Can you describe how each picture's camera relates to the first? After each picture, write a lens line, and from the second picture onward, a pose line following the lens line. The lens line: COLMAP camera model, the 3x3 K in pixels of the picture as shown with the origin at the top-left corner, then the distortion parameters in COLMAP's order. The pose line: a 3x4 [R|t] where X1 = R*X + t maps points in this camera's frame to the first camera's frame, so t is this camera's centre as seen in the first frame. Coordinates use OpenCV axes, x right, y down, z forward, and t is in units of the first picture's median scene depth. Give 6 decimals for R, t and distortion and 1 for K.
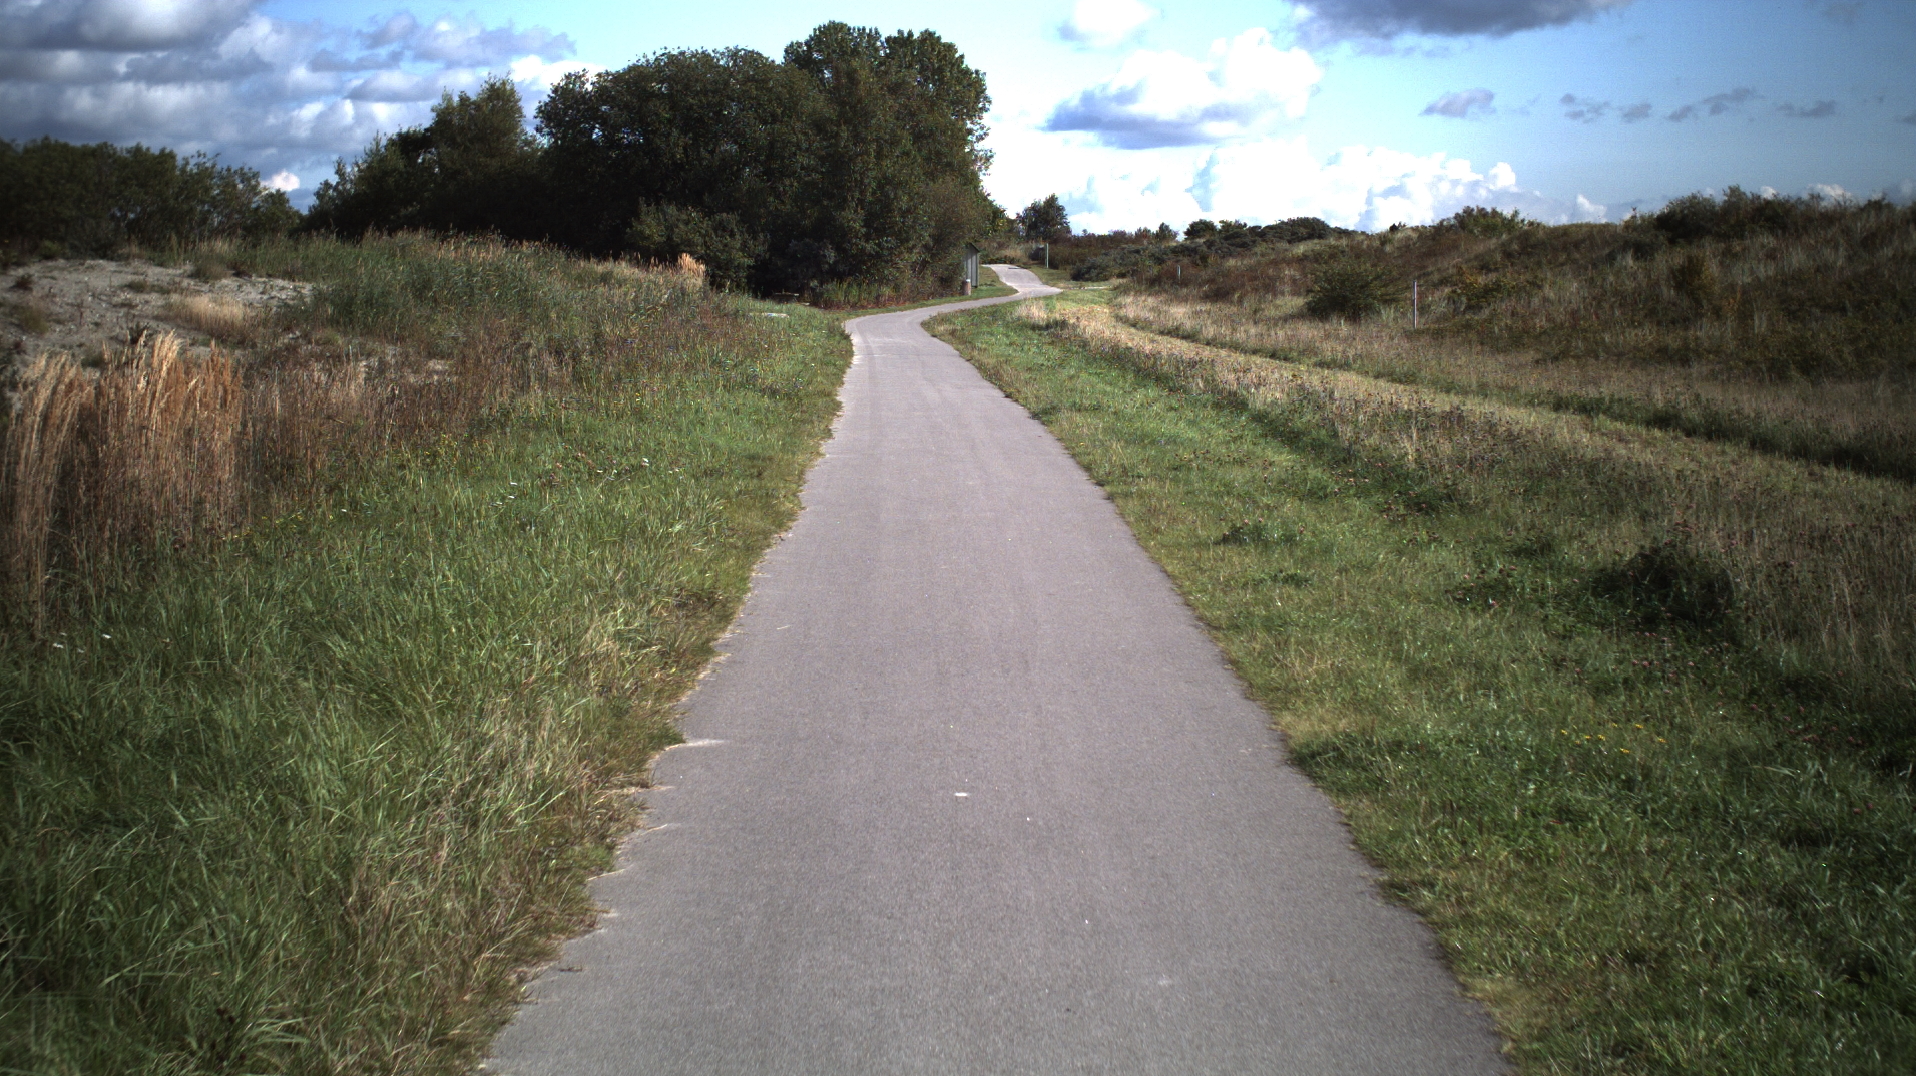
lens RADIAL K [[3412.1, 0, 958.0], [0, 3412.1, 538.0], [0, 0, 1]] dist [-0.302534, 0.408439]
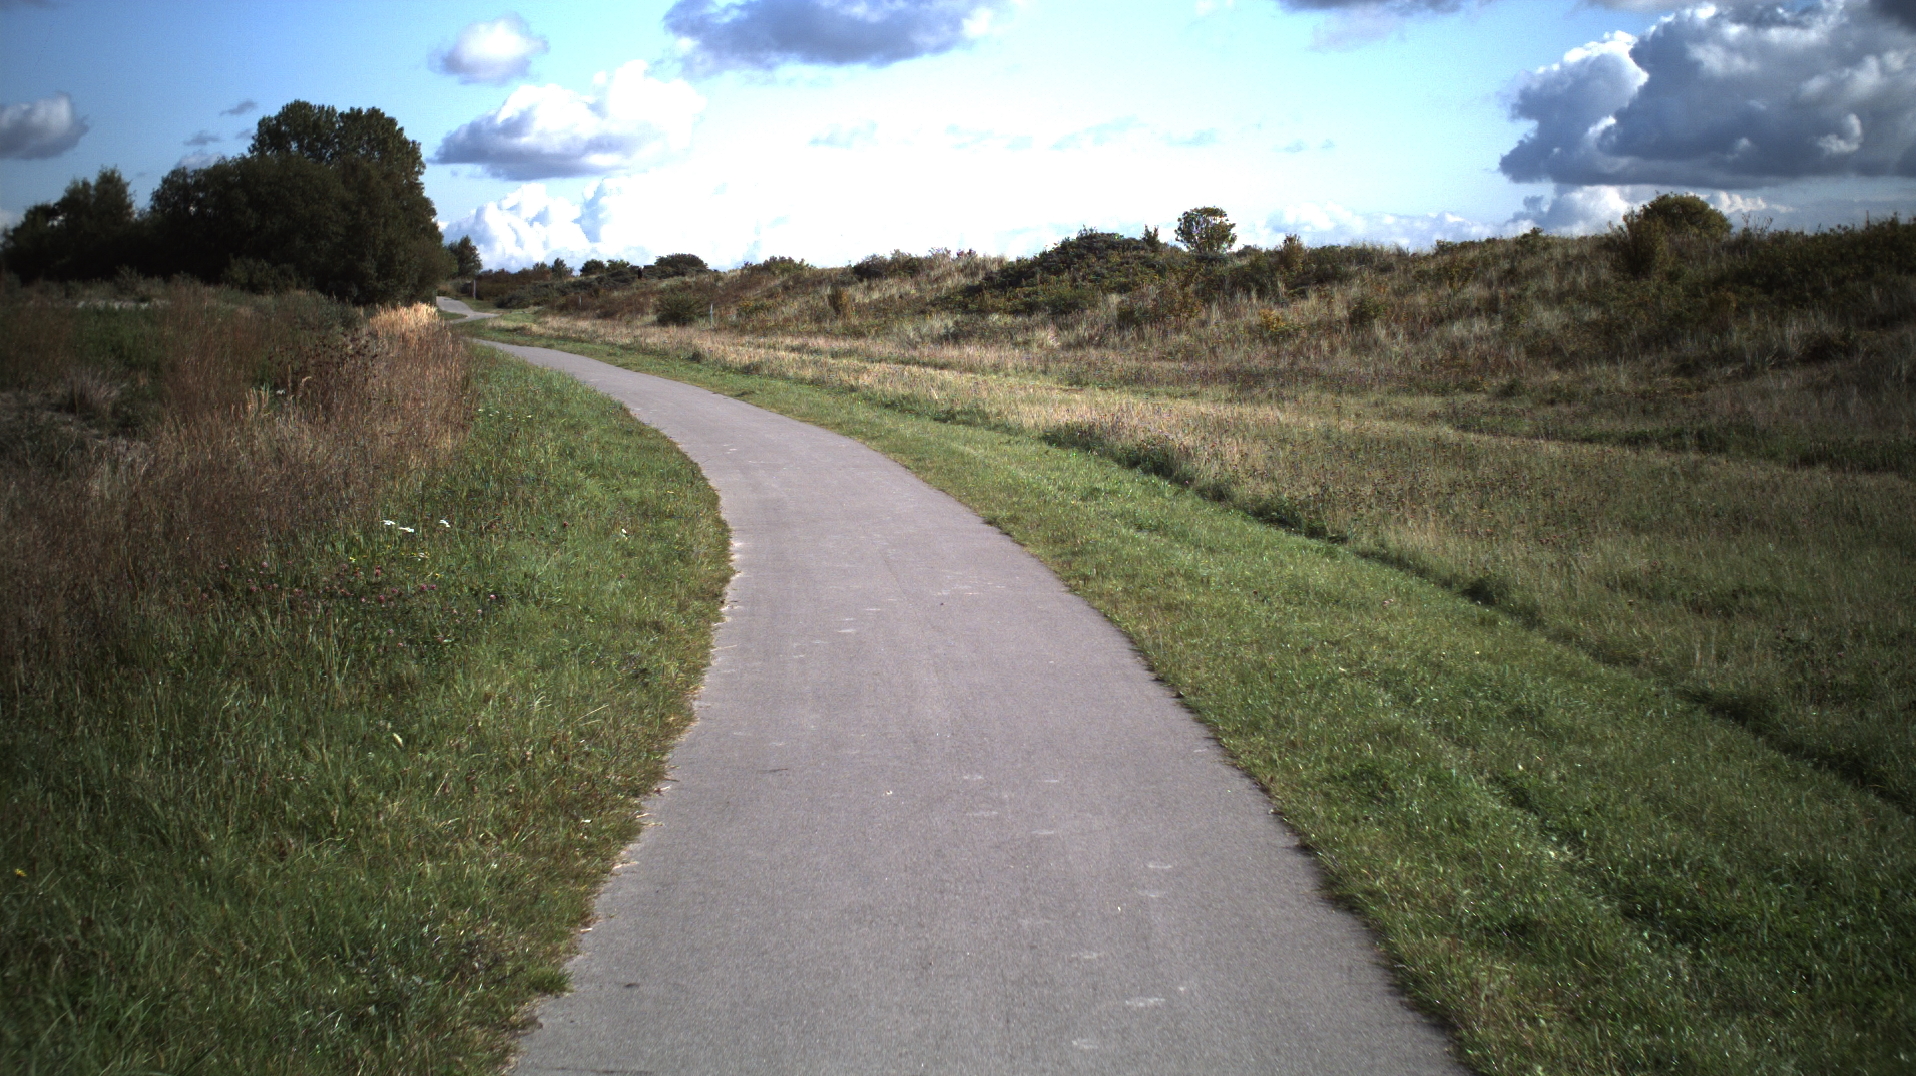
lens RADIAL K [[3412.1, 0, 958.0], [0, 3412.1, 538.0], [0, 0, 1]] dist [-0.302534, 0.408439]
pose [[0.984036, -0.013140, 0.177482, -0.039013], [0.014699, 0.999864, -0.007472, 0.040563], [-0.177360, 0.009962, 0.984096, -0.507598]]
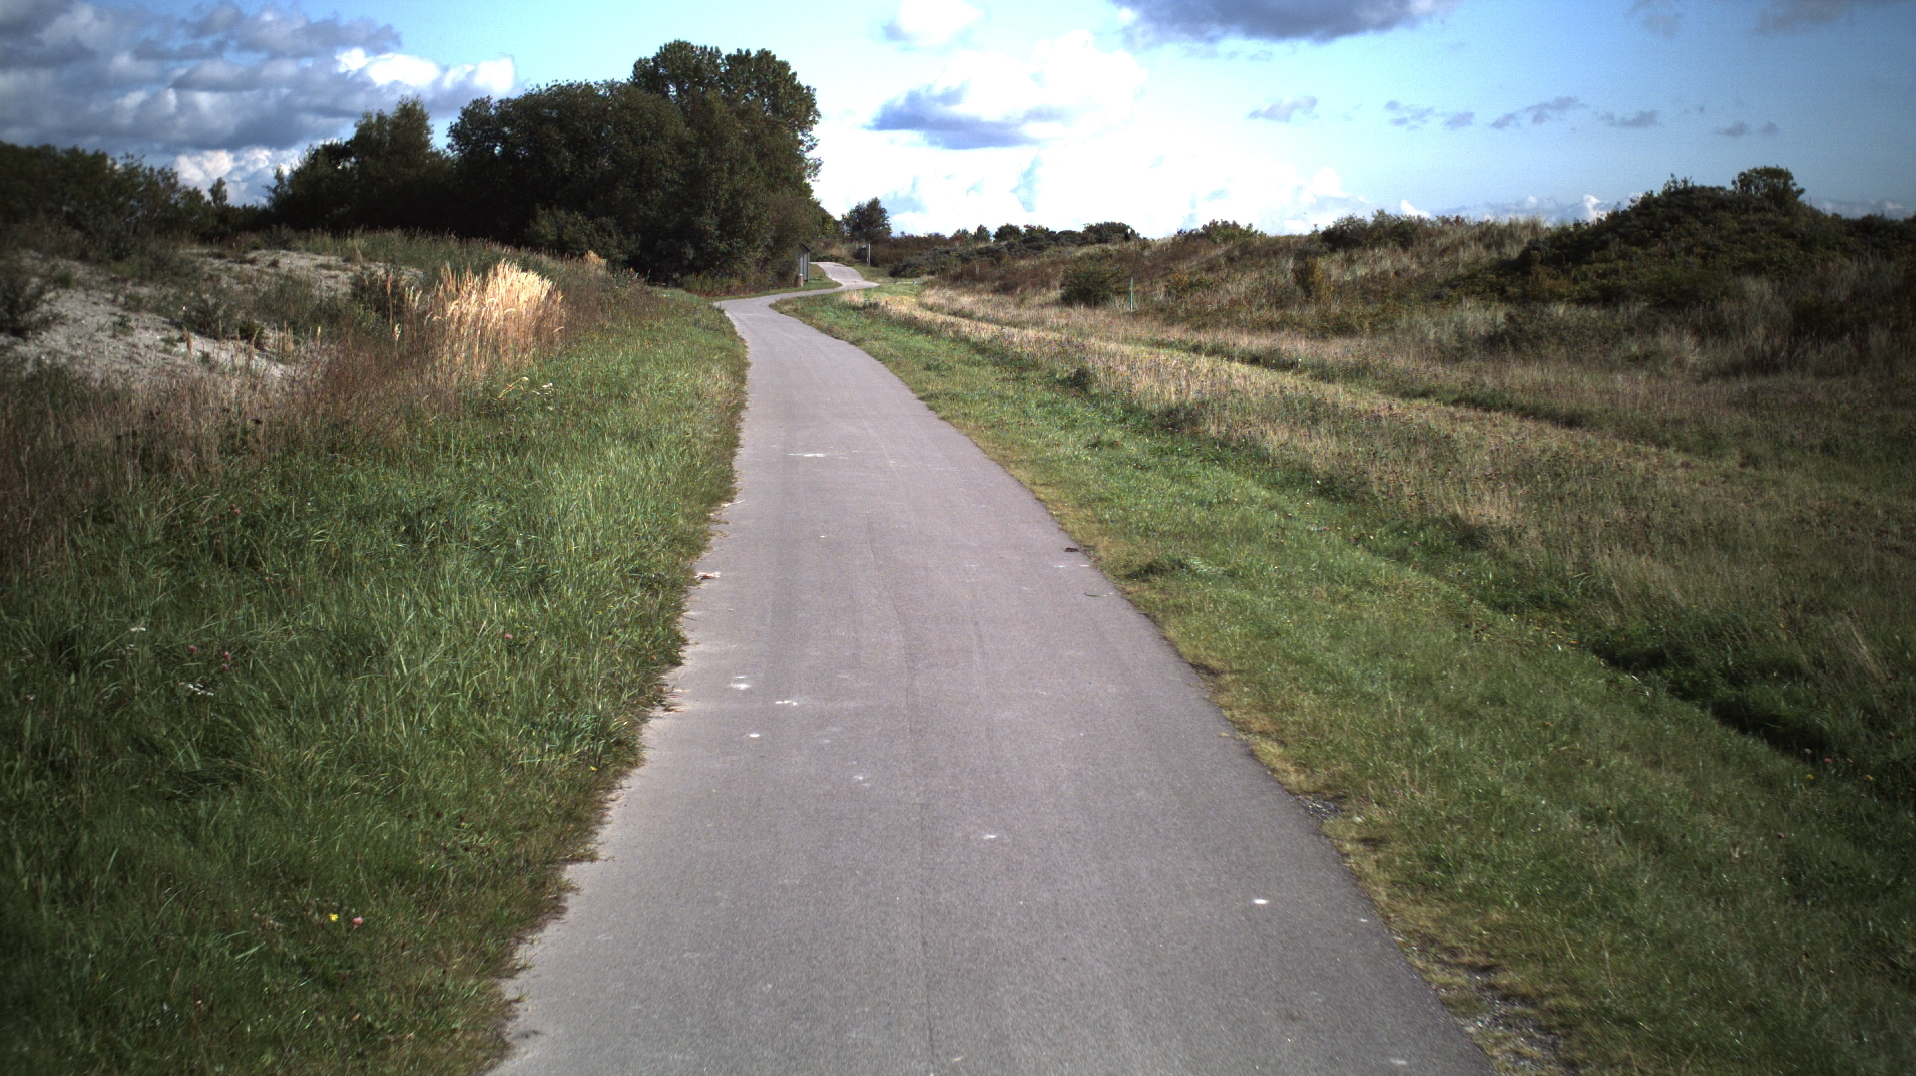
lens RADIAL K [[3412.1, 0, 958.0], [0, 3412.1, 538.0], [0, 0, 1]] dist [-0.302534, 0.408439]
pose [[0.998562, 0.010762, 0.052523, -0.004111], [-0.010782, 0.999942, 0.000109, 0.017697], [-0.052519, -0.000675, 0.998620, -0.217618]]
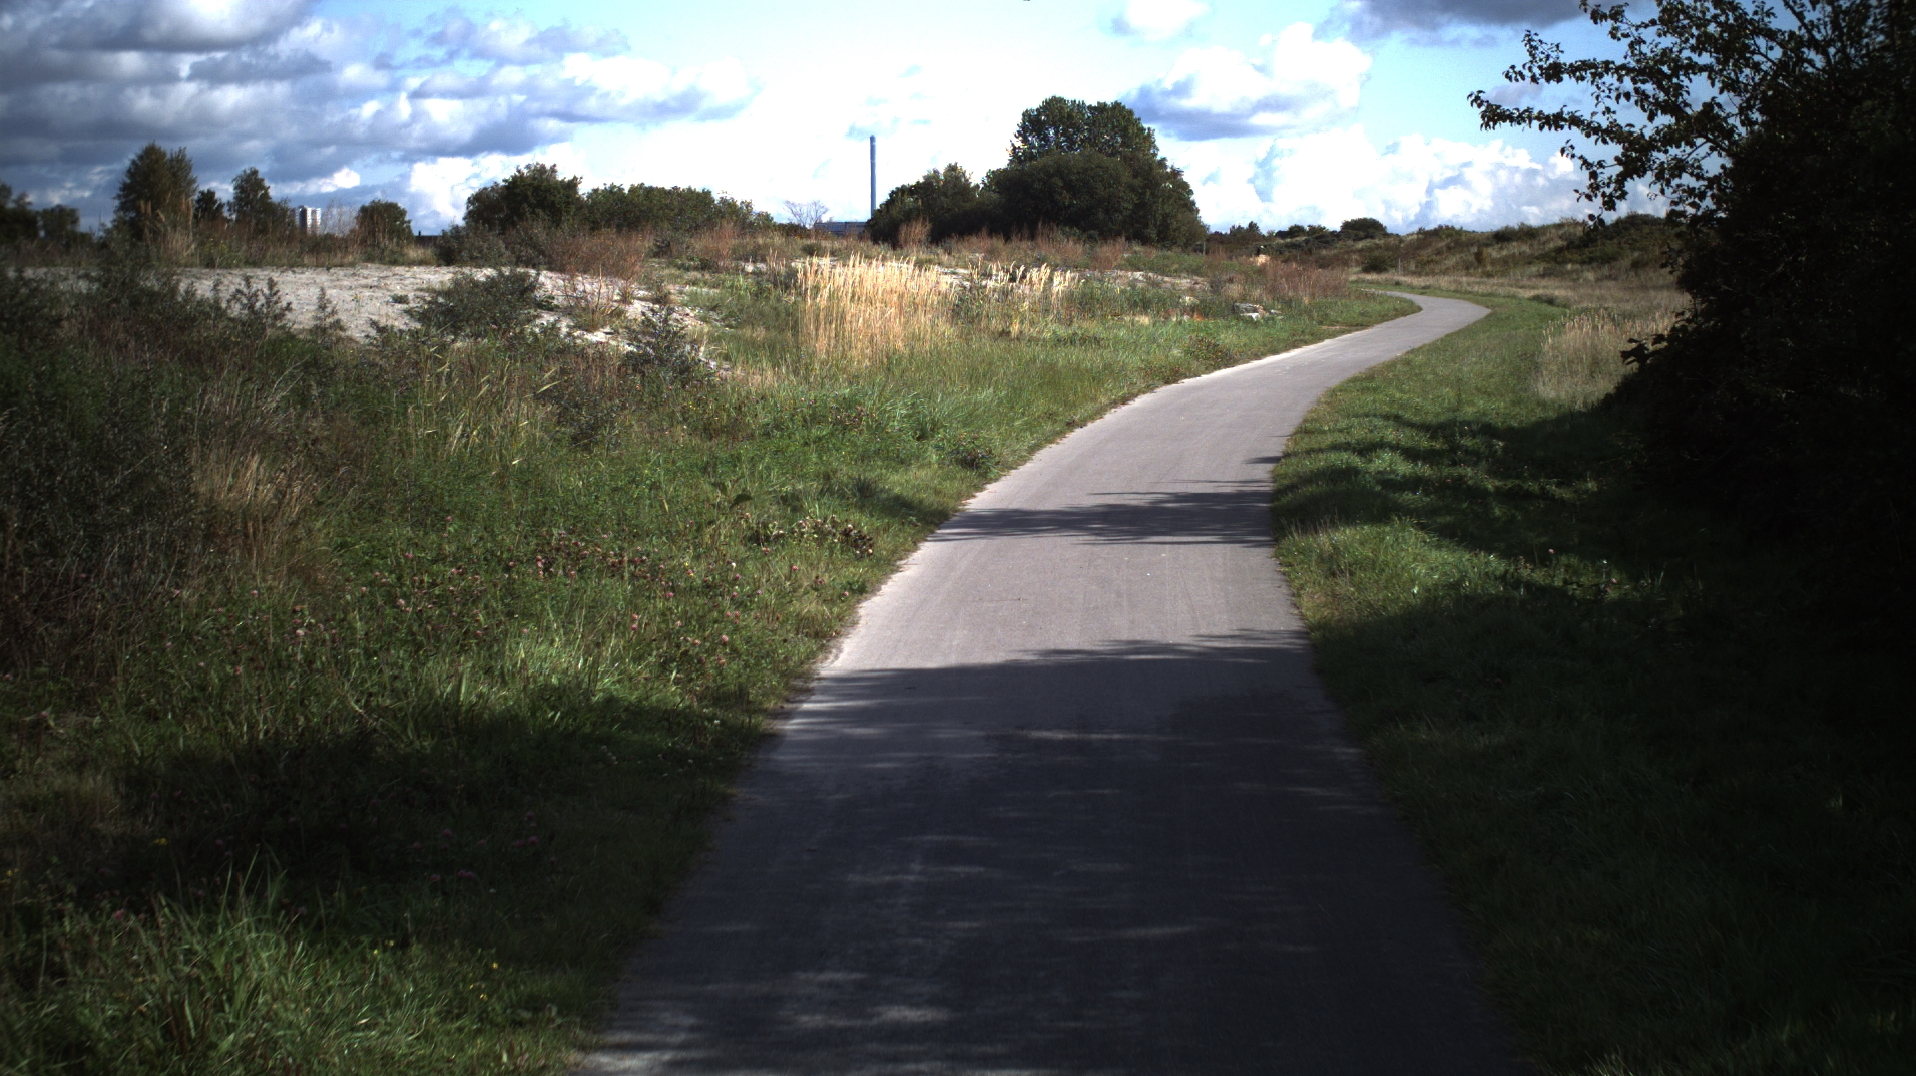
lens RADIAL K [[3412.1, 0, 958.0], [0, 3412.1, 538.0], [0, 0, 1]] dist [-0.302534, 0.408439]
pose [[0.999801, -0.007703, -0.018387, -0.108585], [0.007744, 0.999968, 0.002117, 0.087931], [0.018371, -0.002259, 0.999829, -1.083762]]
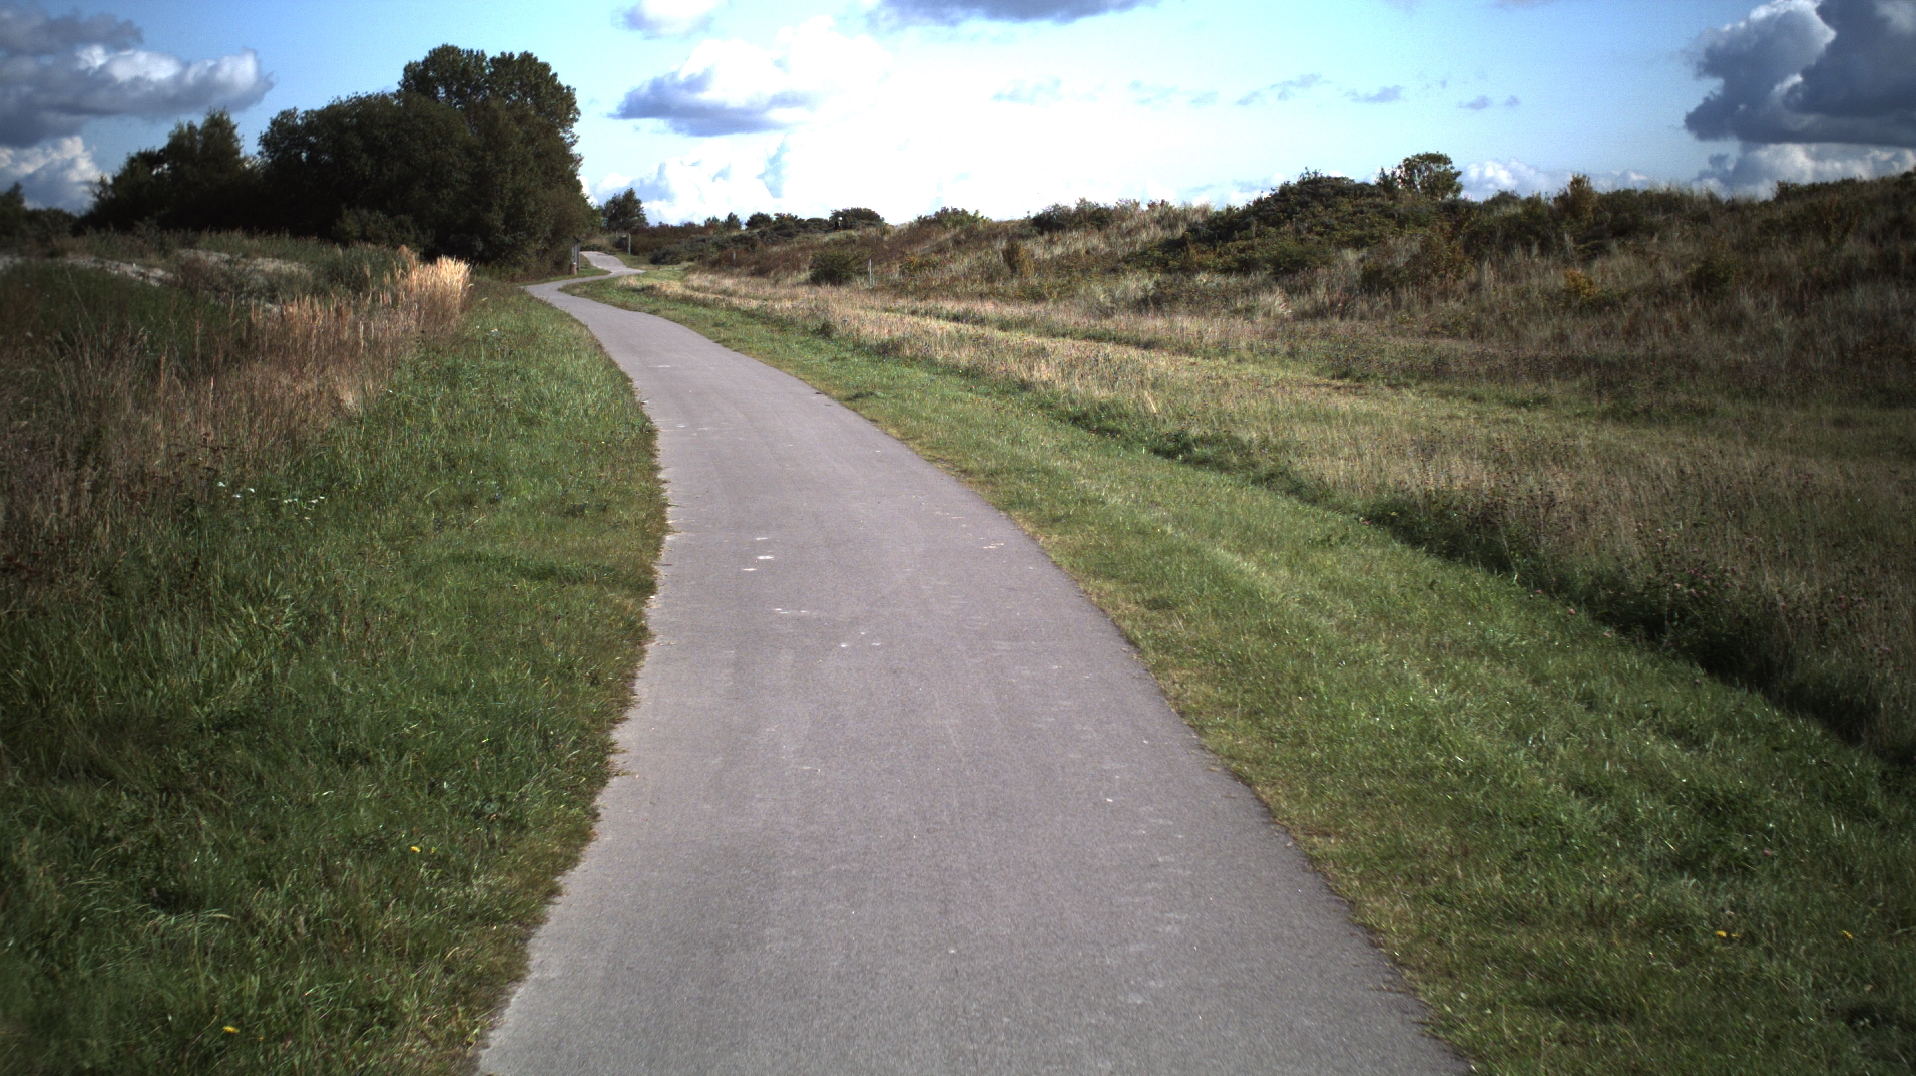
lens RADIAL K [[3412.1, 0, 958.0], [0, 3412.1, 538.0], [0, 0, 1]] dist [-0.302534, 0.408439]
pose [[0.992160, -0.010648, 0.124519, -0.016170], [0.010157, 0.999938, 0.004578, 0.029352], [-0.124560, -0.003278, 0.992207, -0.362466]]
